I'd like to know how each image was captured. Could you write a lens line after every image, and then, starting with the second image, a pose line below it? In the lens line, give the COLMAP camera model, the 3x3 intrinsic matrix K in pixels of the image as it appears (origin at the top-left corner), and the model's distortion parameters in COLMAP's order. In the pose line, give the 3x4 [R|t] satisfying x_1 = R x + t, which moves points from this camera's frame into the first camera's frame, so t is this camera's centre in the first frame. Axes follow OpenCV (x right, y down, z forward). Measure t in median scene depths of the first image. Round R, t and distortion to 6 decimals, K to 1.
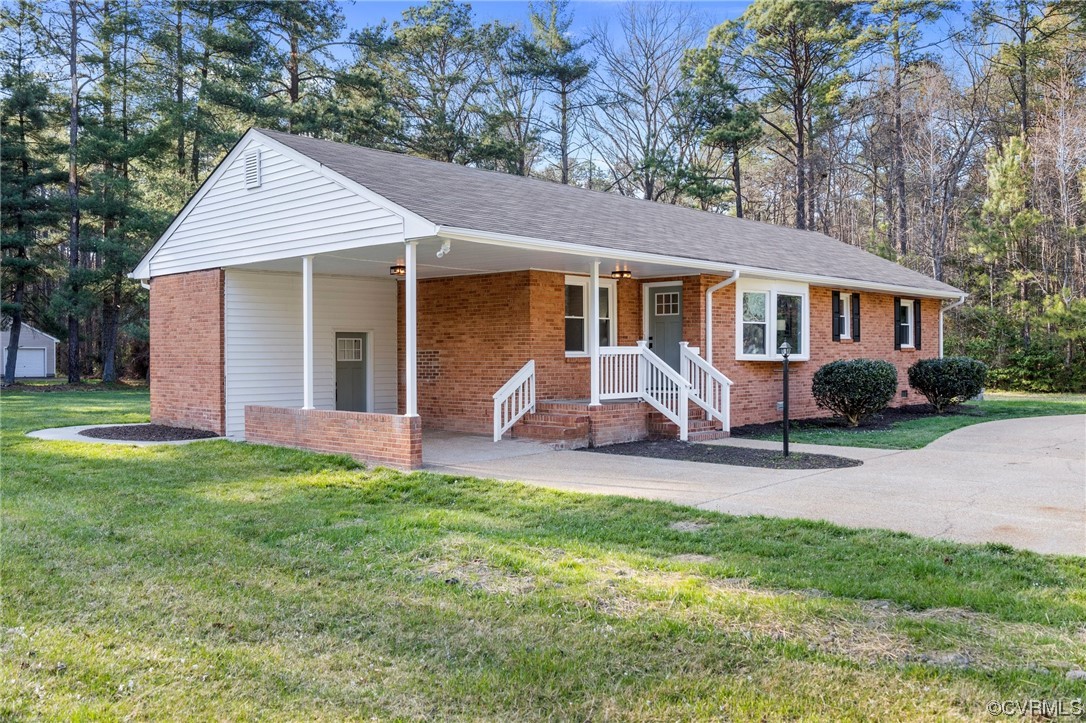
lens RADIAL K [[932.5, 0, 542.8], [0, 932.5, 360.1], [0, 0, 1]] dist [-0.006845, -0.010607]
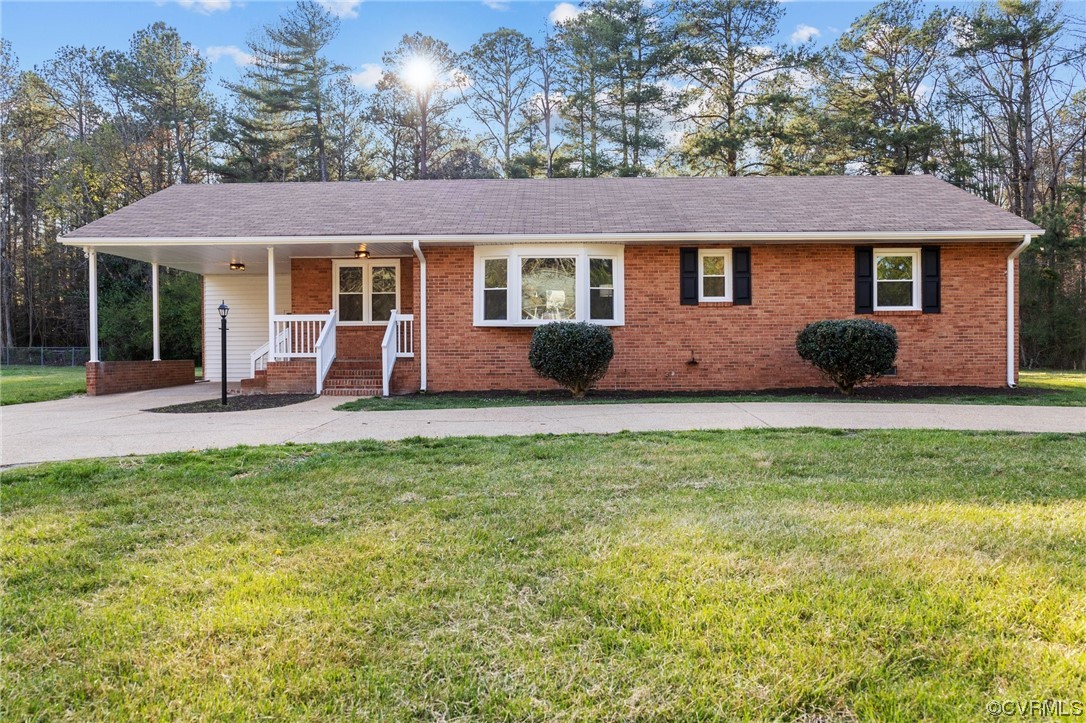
lens RADIAL K [[776.9, 0, 541.3], [0, 776.9, 352.2], [0, 0, 1]] dist [-0.097836, 0.021755]
pose [[0.659438, 0.004633, -0.751745, 0.896163], [-0.001720, 0.999988, 0.004654, 0.024715], [0.751757, -0.001776, 0.659438, 0.485936]]
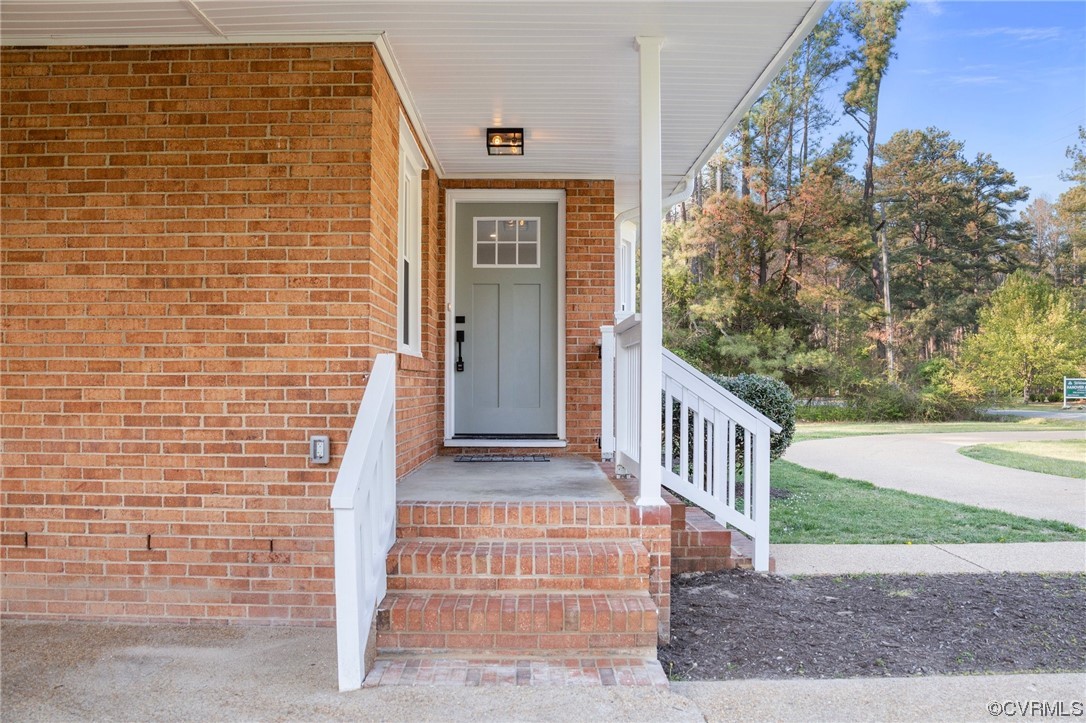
lens RADIAL K [[901.3, 0, 546.3], [0, 901.3, 369.3], [0, 0, 1]] dist [-0.085382, 0.006055]
pose [[0.723050, 0.018048, 0.690560, -0.143651], [-0.003602, 0.999744, -0.022356, 0.009129], [-0.690786, 0.013677, 0.722930, 0.670679]]
